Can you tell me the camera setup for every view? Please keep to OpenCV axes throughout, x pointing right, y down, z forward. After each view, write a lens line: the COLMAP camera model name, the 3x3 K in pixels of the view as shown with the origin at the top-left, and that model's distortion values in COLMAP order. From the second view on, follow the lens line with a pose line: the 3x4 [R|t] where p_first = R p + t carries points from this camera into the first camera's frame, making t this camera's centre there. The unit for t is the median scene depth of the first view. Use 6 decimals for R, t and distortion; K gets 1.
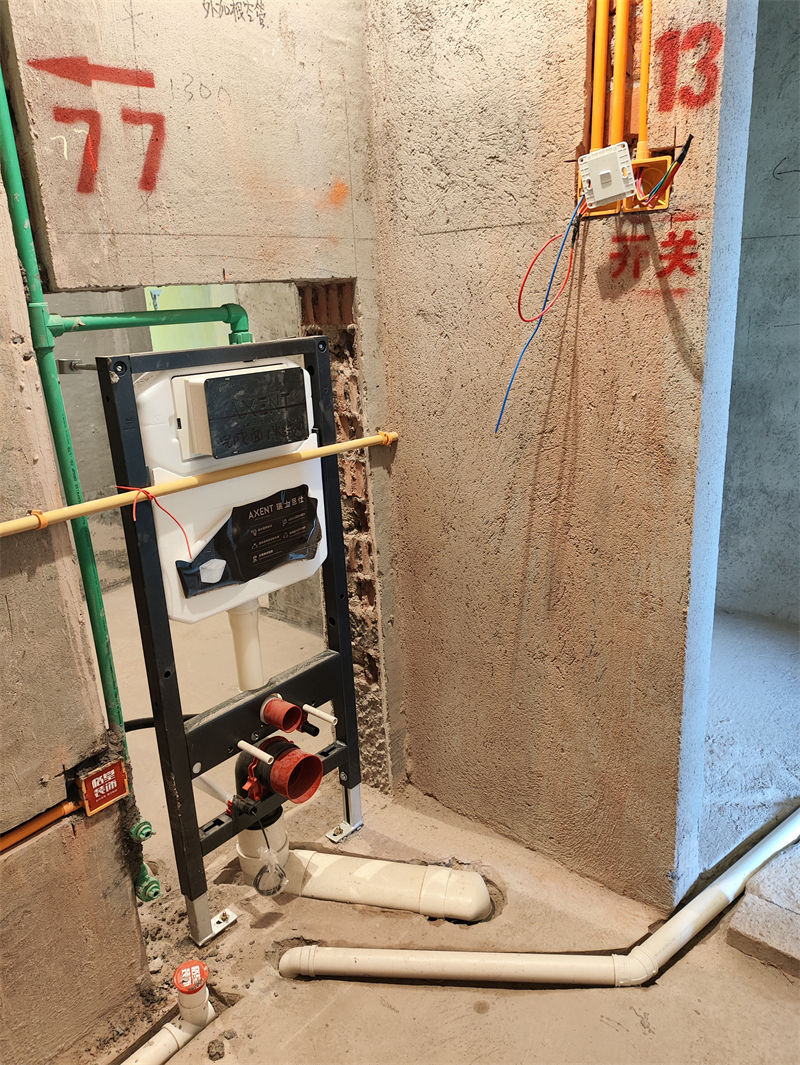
lens RADIAL K [[795.2, 0, 406.1], [0, 795.2, 522.2], [0, 0, 1]] dist [0.007197, -0.001720]
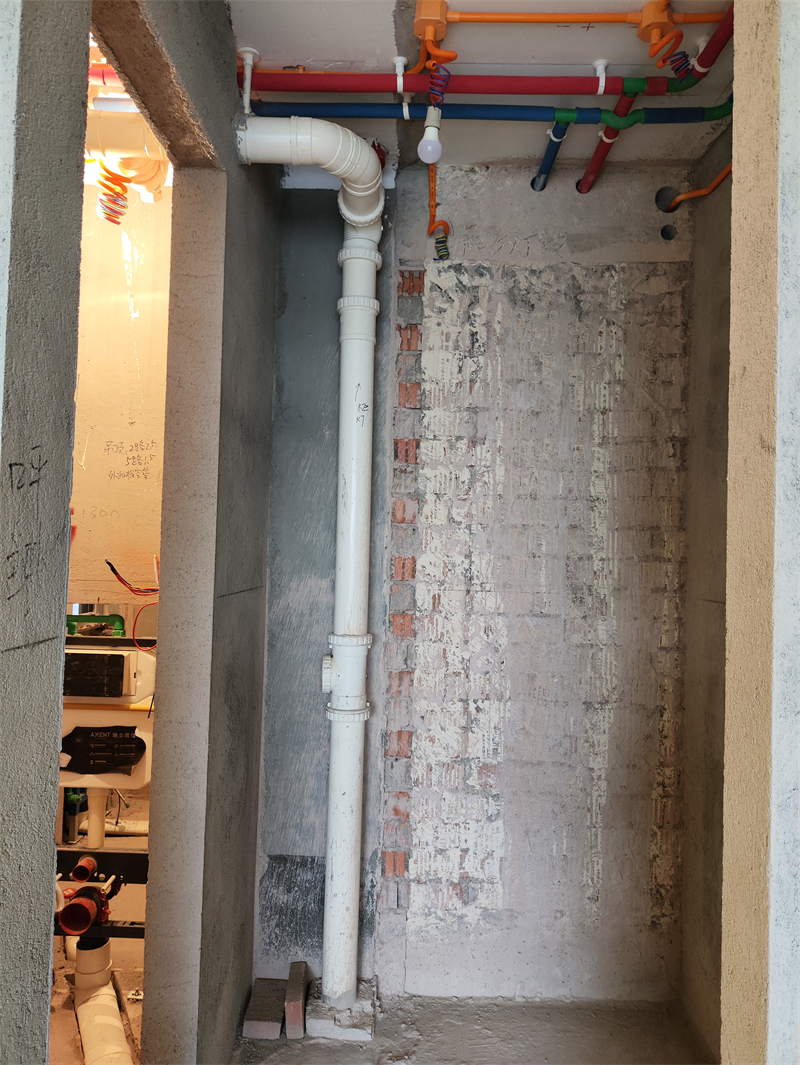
lens RADIAL K [[774.9, 0, 397.9], [0, 774.9, 529.1], [0, 0, 1]] dist [0.067586, -0.097606]
pose [[0.649907, 0.043845, -0.758748, 1.728954], [-0.273700, 0.944852, -0.179839, -0.351951], [0.709020, 0.324548, 0.626066, 0.307465]]
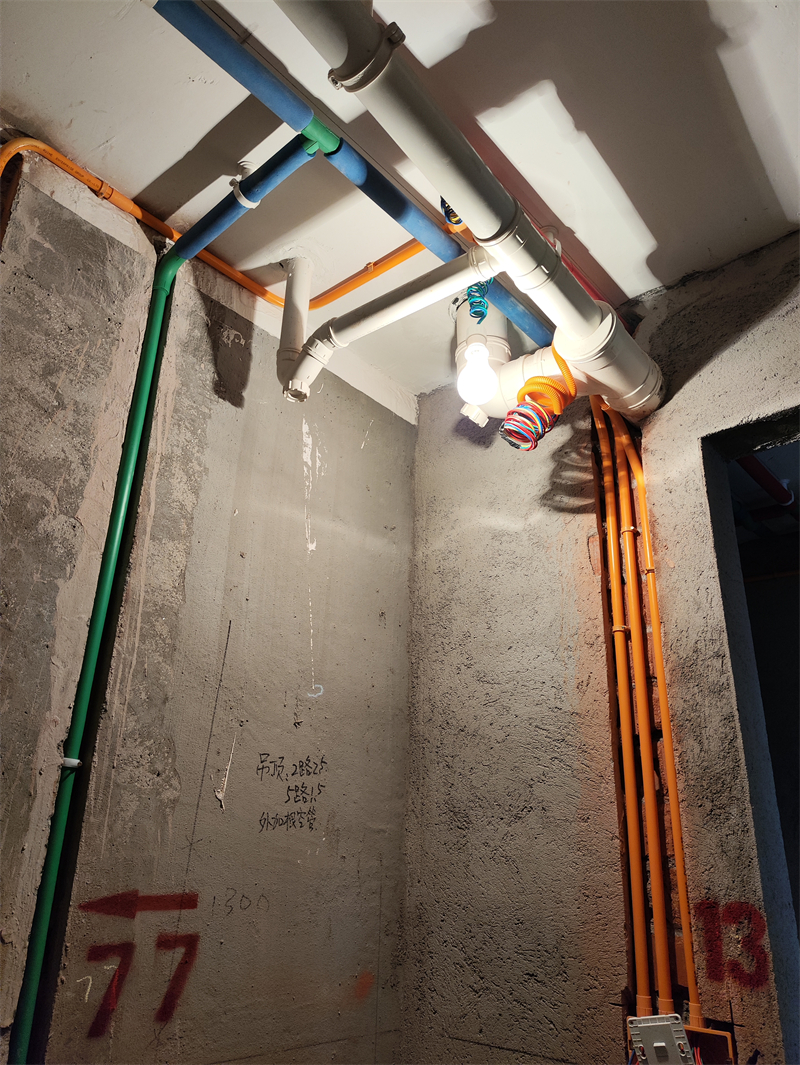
lens RADIAL K [[784.4, 0, 394.9], [0, 784.4, 536.8], [0, 0, 1]] dist [0.014282, -0.013456]
pose [[0.996876, 0.062574, -0.048205, -0.044292], [-0.078963, 0.773825, -0.628458, -0.286779], [-0.002023, 0.630301, 0.776349, -0.065833]]
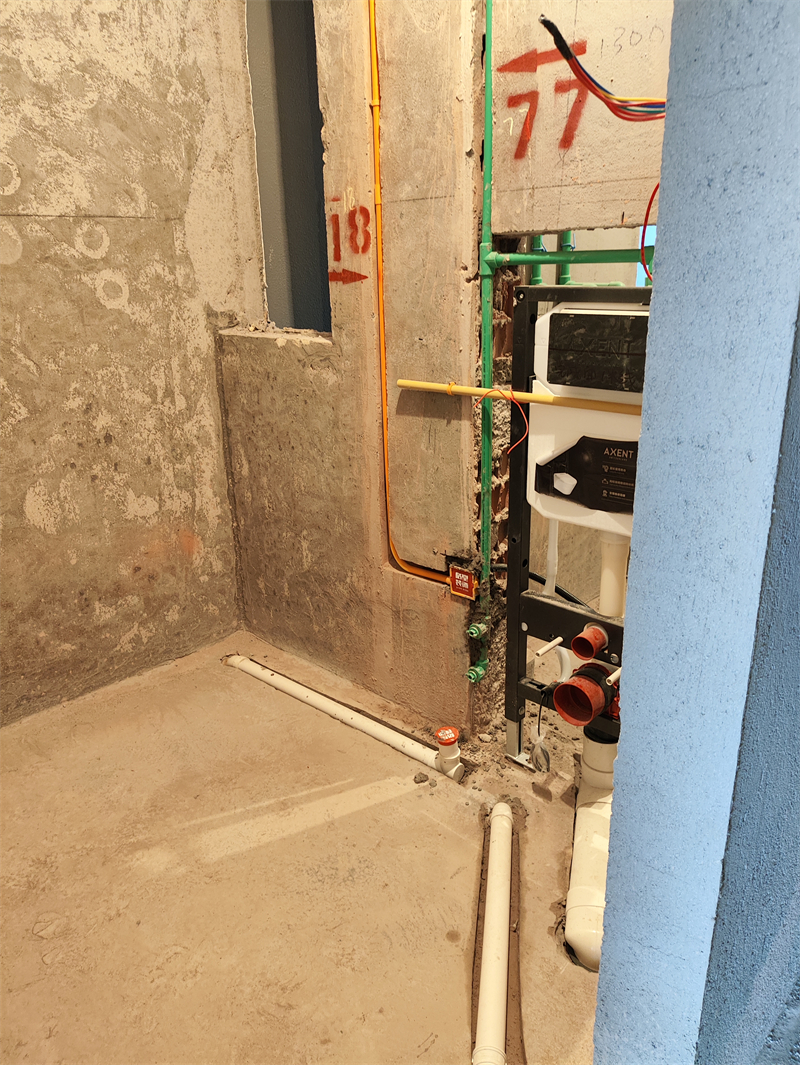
lens RADIAL K [[774.9, 0, 397.9], [0, 774.9, 529.1], [0, 0, 1]] dist [0.067586, -0.097606]
pose [[-0.045127, 0.369481, -0.928142, 0.955570], [-0.261365, 0.892359, 0.367944, -0.262221], [0.964185, 0.259188, 0.056300, 0.808133]]
